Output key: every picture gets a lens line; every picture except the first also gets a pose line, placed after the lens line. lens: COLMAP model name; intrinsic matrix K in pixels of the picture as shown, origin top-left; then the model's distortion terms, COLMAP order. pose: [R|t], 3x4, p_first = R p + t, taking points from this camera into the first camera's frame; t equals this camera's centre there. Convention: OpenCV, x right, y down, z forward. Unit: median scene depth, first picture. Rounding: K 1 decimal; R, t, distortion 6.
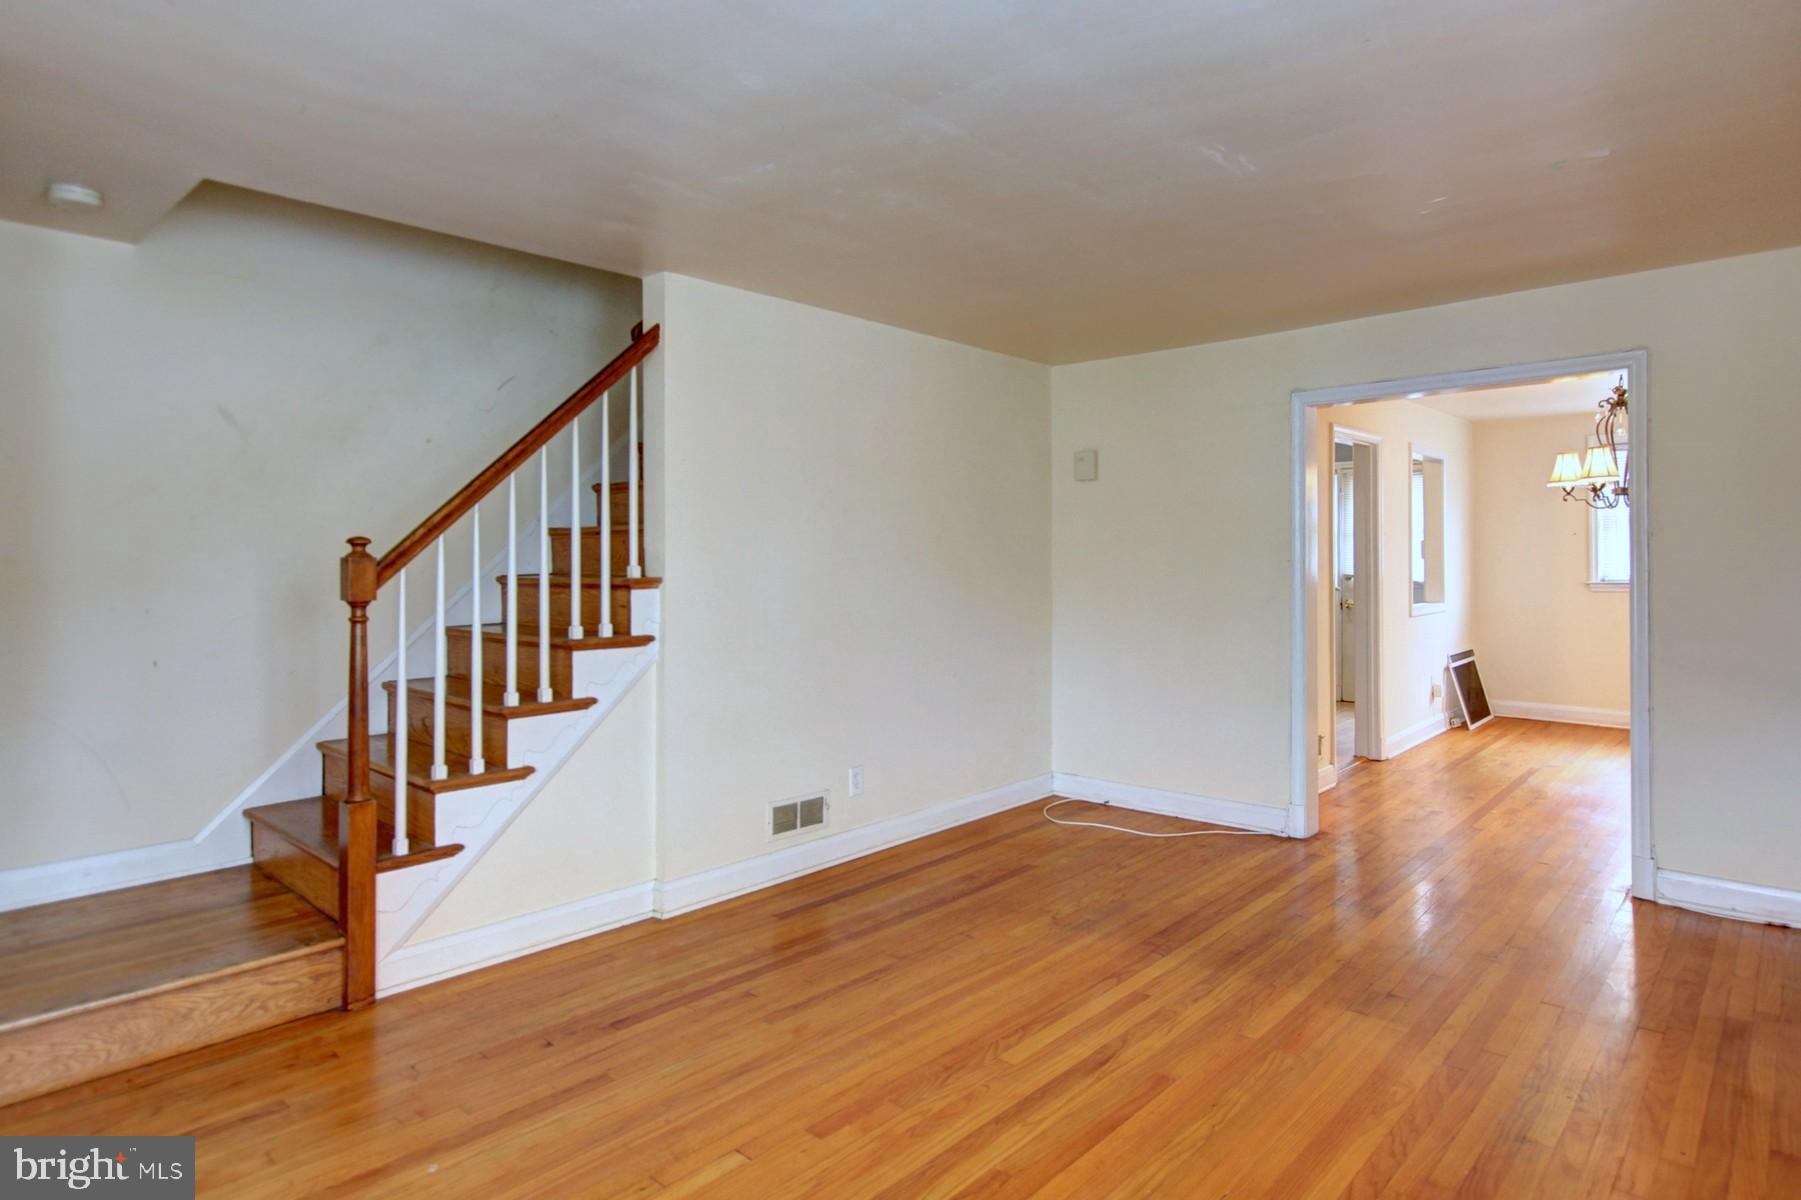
lens RADIAL K [[998.2, 0, 911.8], [0, 998.2, 567.9], [0, 0, 1]] dist [-0.001443, -0.000251]
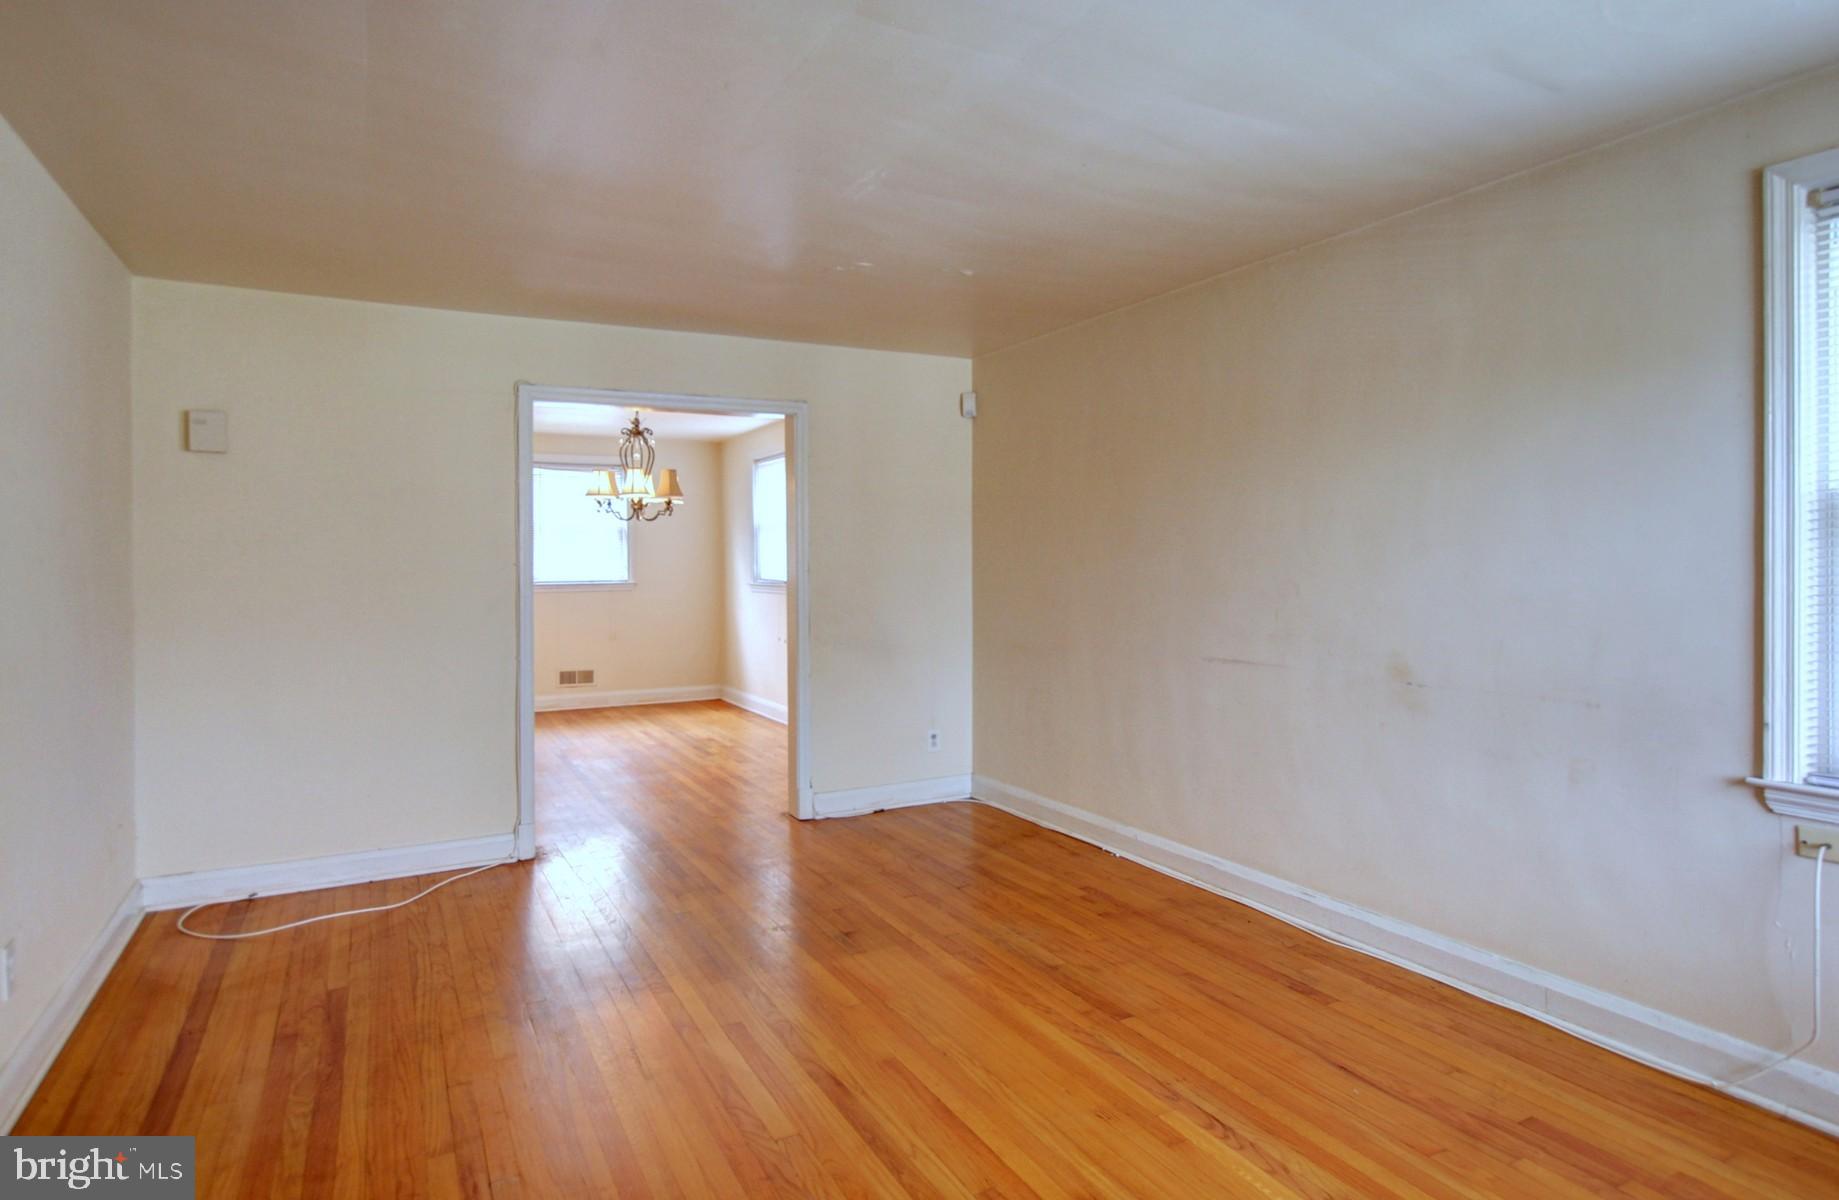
lens RADIAL K [[1015.5, 0, 918.7], [0, 1015.5, 562.9], [0, 0, 1]] dist [0.002576, 0.000206]
pose [[0.333701, 0.000405, 0.942679, -0.500194], [0.009499, 0.999948, -0.003792, -0.001473], [-0.942631, 0.010220, 0.333680, 0.419709]]
